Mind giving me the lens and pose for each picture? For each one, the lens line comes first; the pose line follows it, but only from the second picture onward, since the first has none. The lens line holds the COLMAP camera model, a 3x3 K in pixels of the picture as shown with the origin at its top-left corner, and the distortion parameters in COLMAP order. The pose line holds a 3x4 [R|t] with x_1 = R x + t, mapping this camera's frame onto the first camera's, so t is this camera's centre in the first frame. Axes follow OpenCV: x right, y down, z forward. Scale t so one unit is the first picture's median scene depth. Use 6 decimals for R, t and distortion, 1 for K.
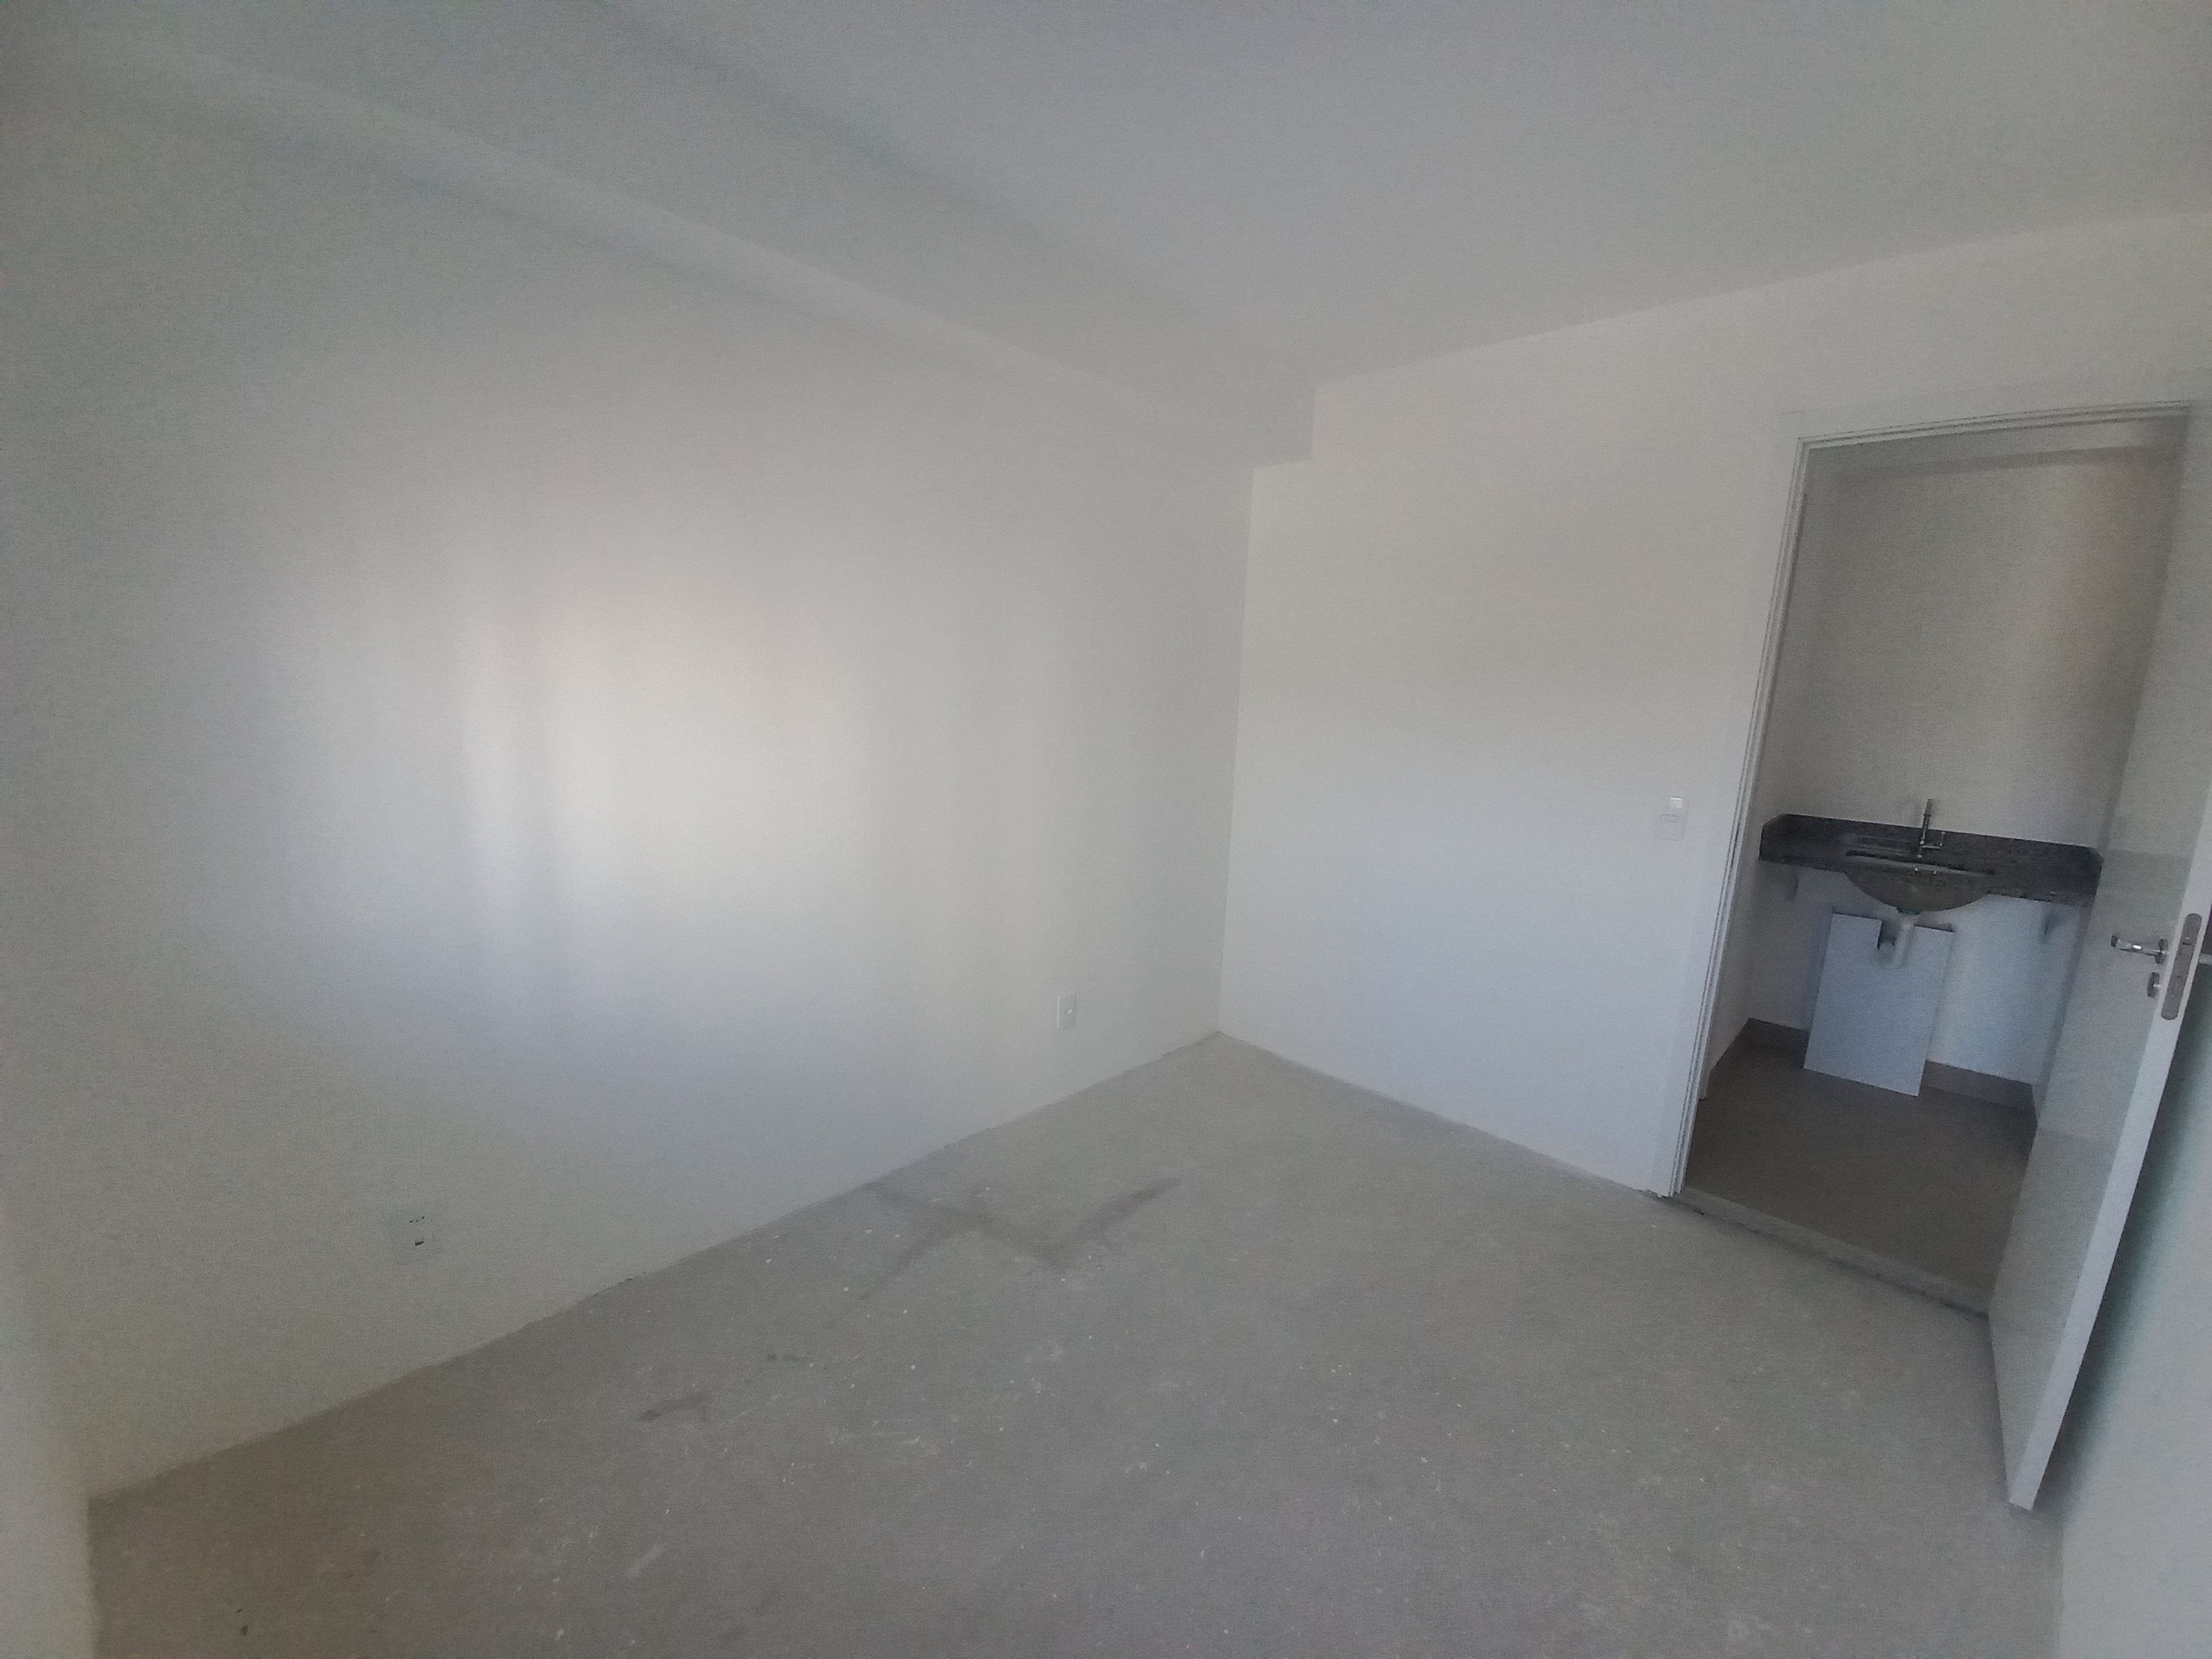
lens RADIAL K [[875.3, 0, 1102.4], [0, 875.3, 841.5], [0, 0, 1]] dist [0.009625, -0.011242]
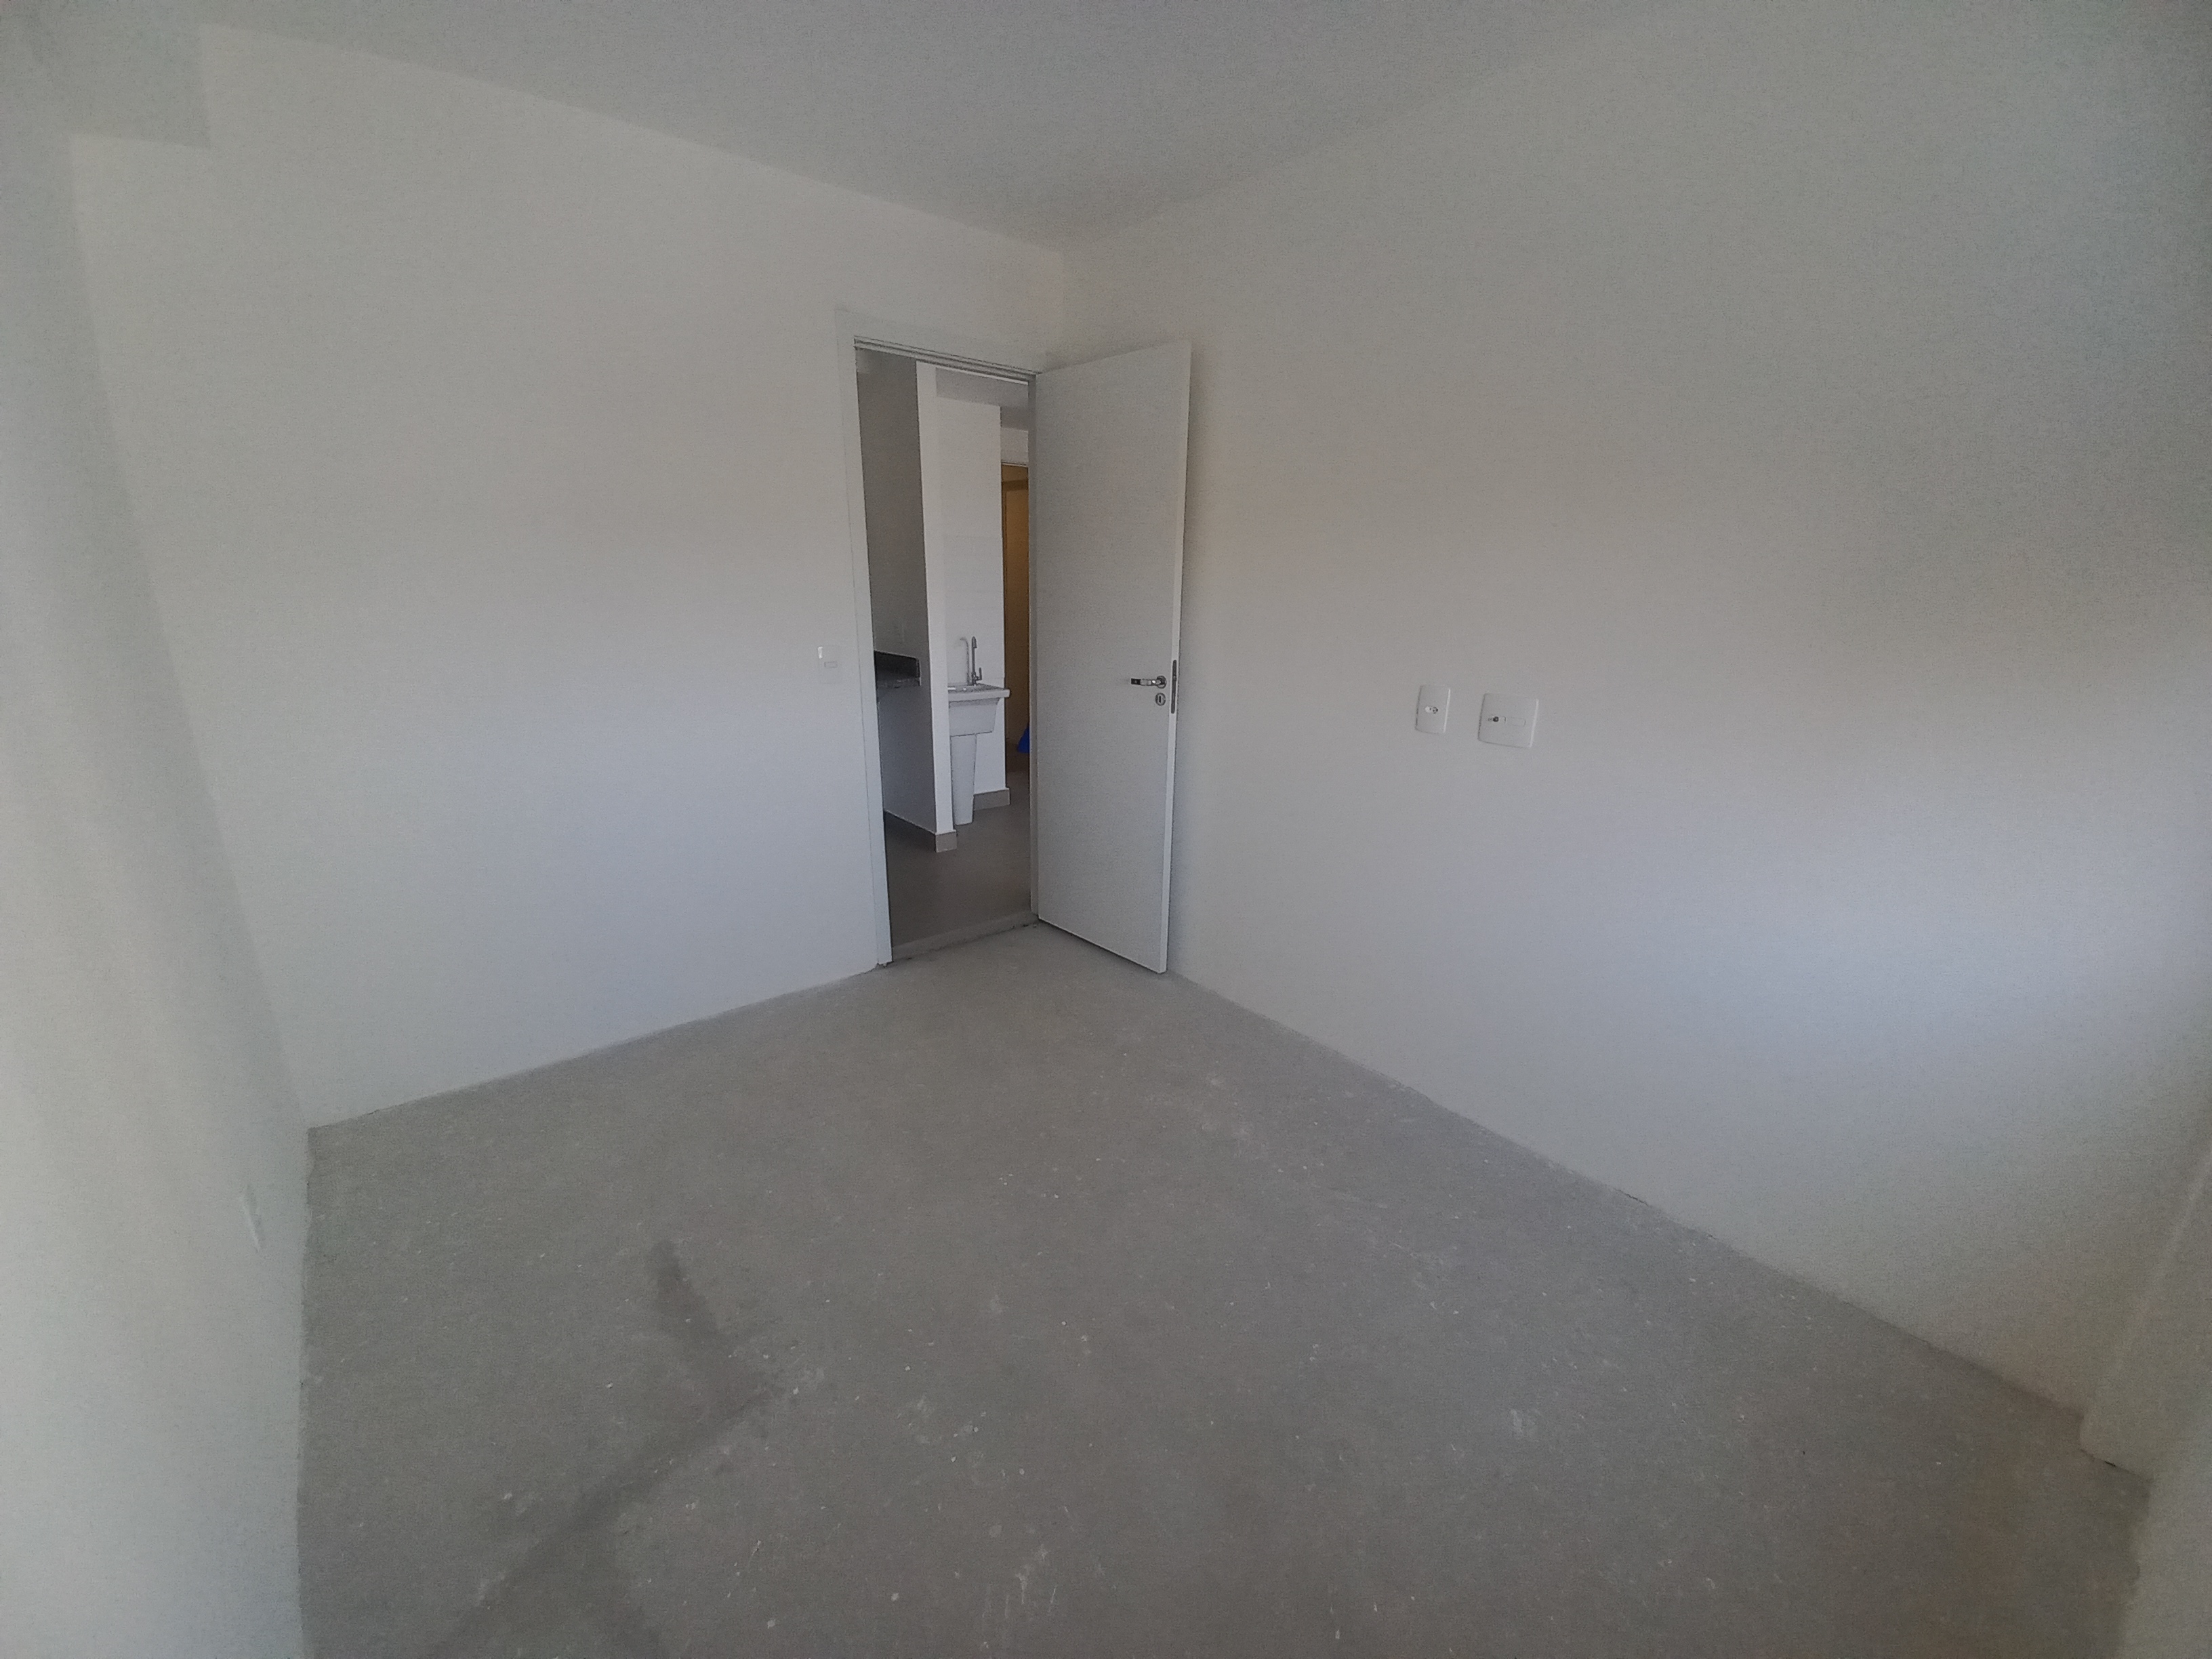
lens RADIAL K [[875.3, 0, 1102.4], [0, 875.3, 841.5], [0, 0, 1]] dist [0.009625, -0.011242]
pose [[0.105014, -0.326029, 0.939509, -0.389957], [0.170131, 0.936695, 0.306036, -0.080681], [-0.979810, 0.127702, 0.153833, 0.399371]]
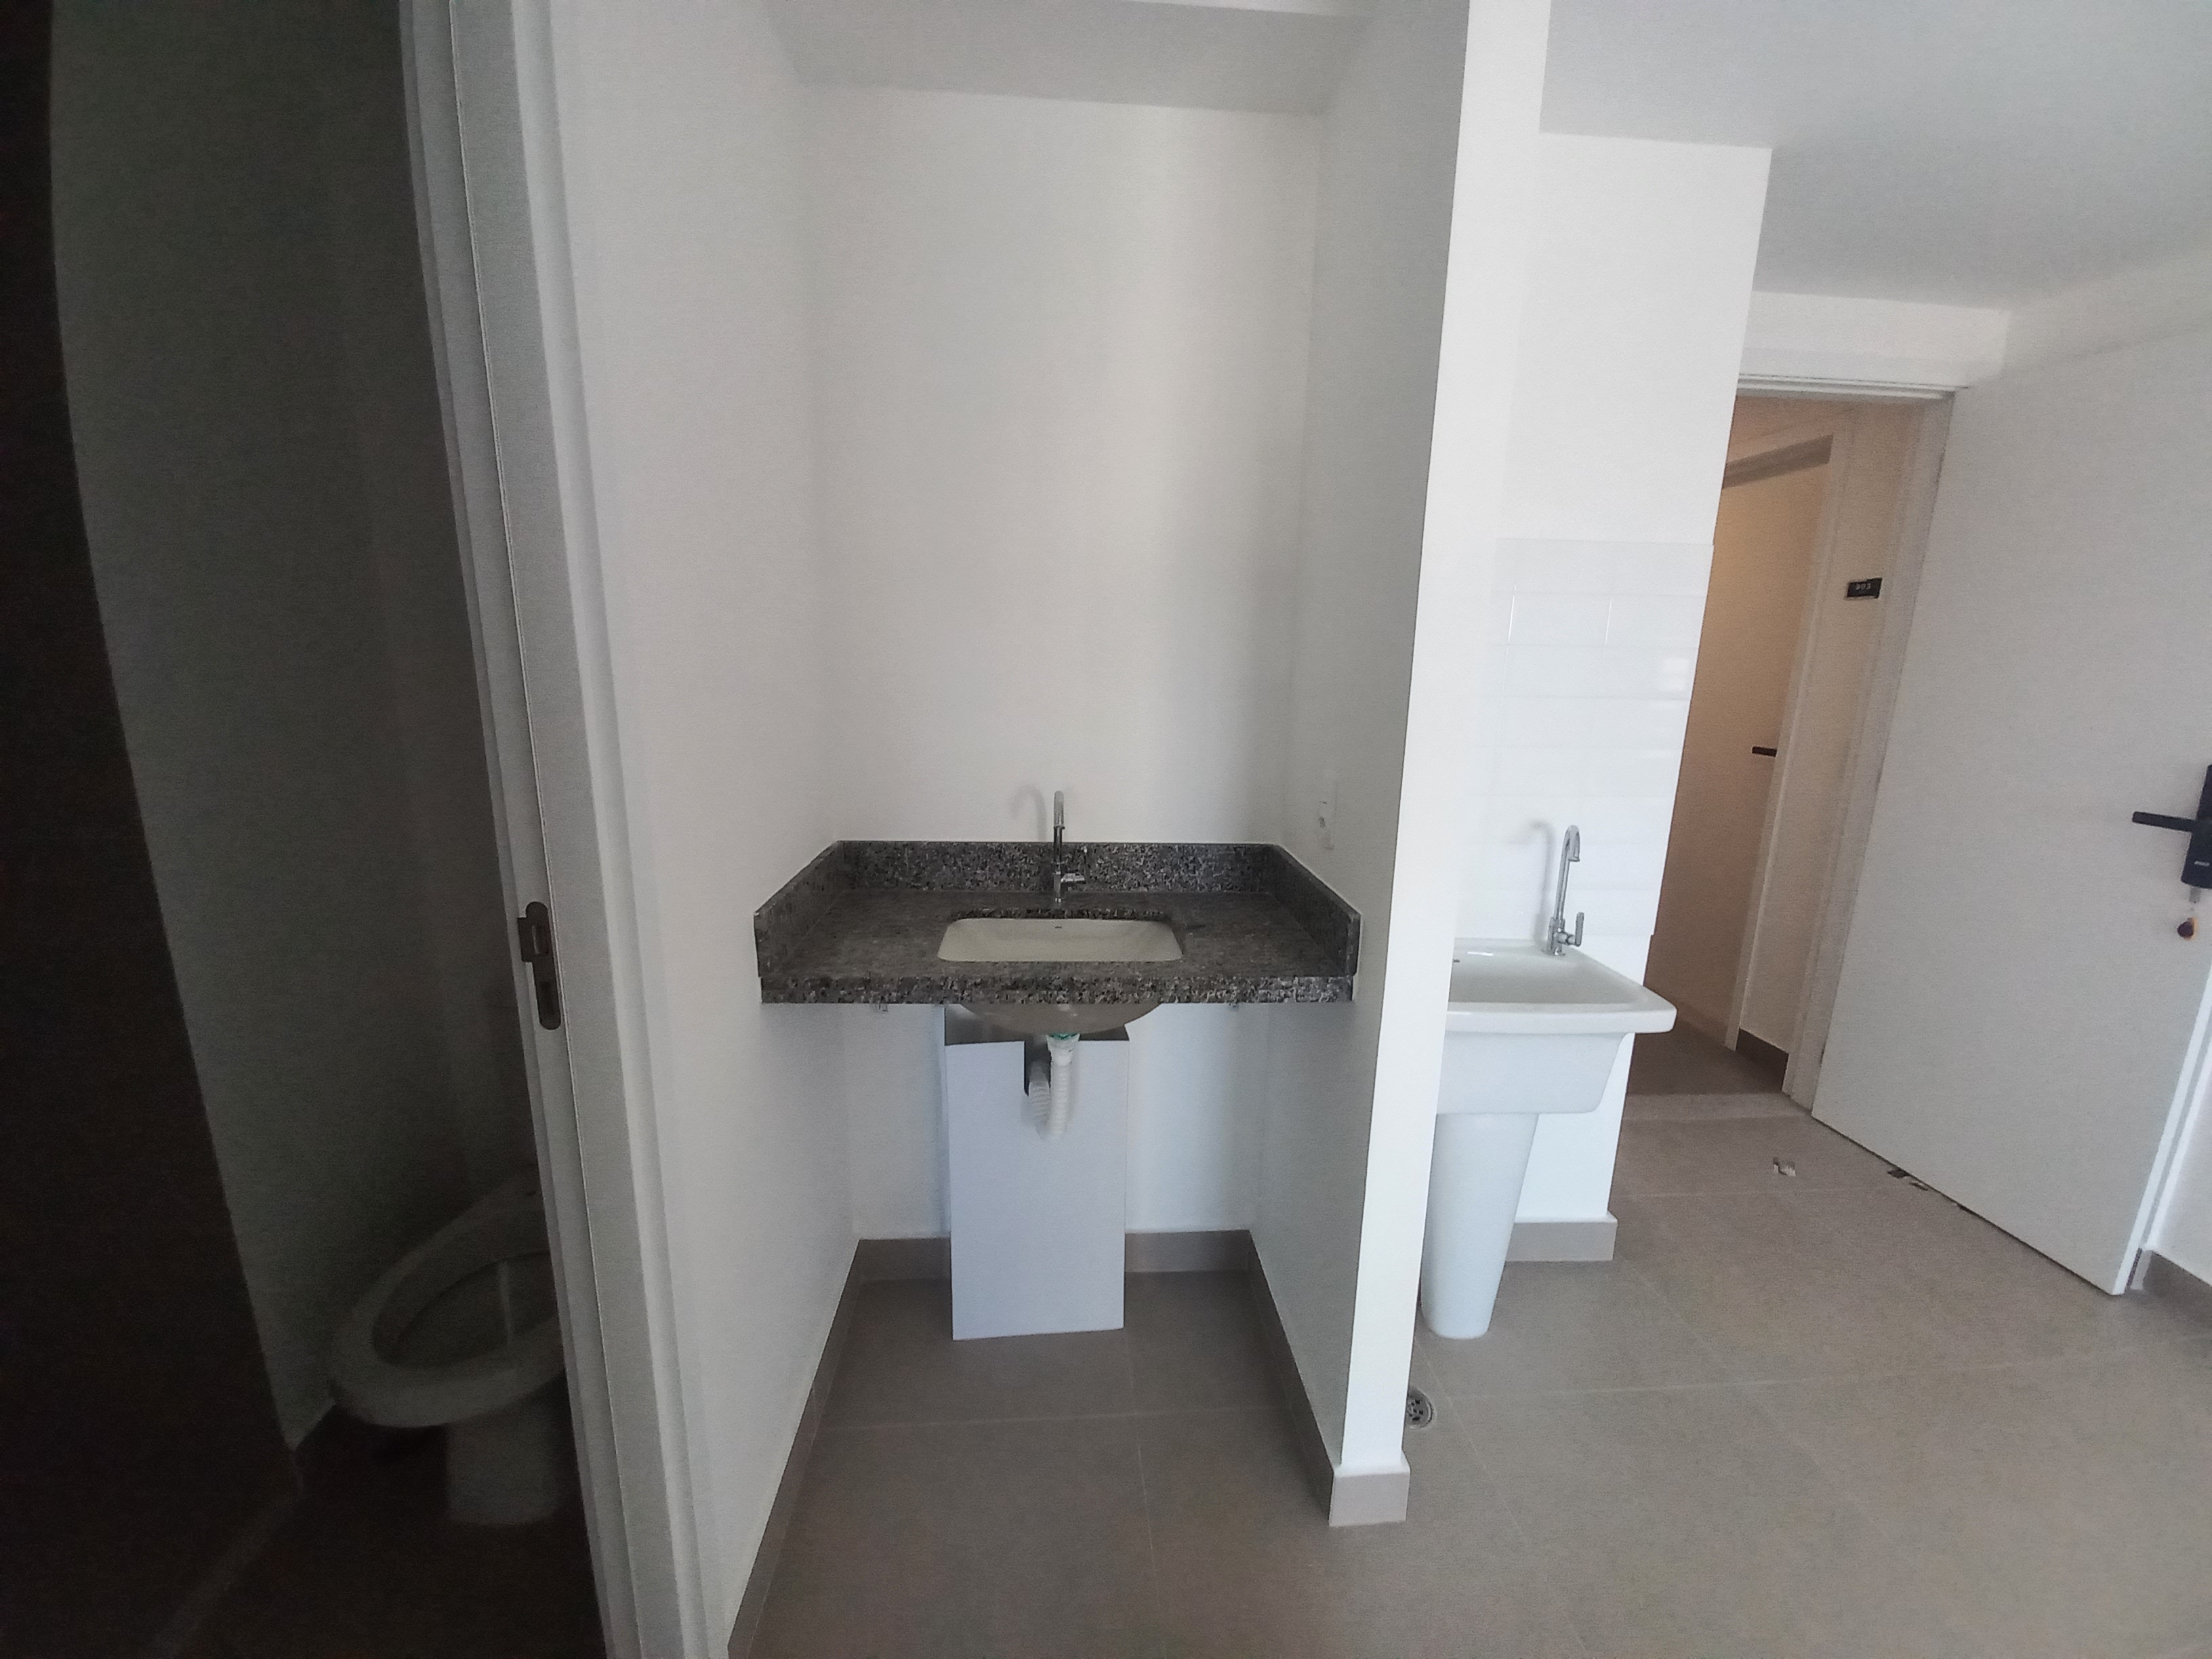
lens RADIAL K [[875.3, 0, 1102.4], [0, 875.3, 841.5], [0, 0, 1]] dist [0.009625, -0.011242]
pose [[0.663638, -0.183366, 0.725232, 0.625357], [0.144576, 0.982652, 0.116154, -0.077555], [-0.733950, 0.027767, 0.678636, 0.675727]]
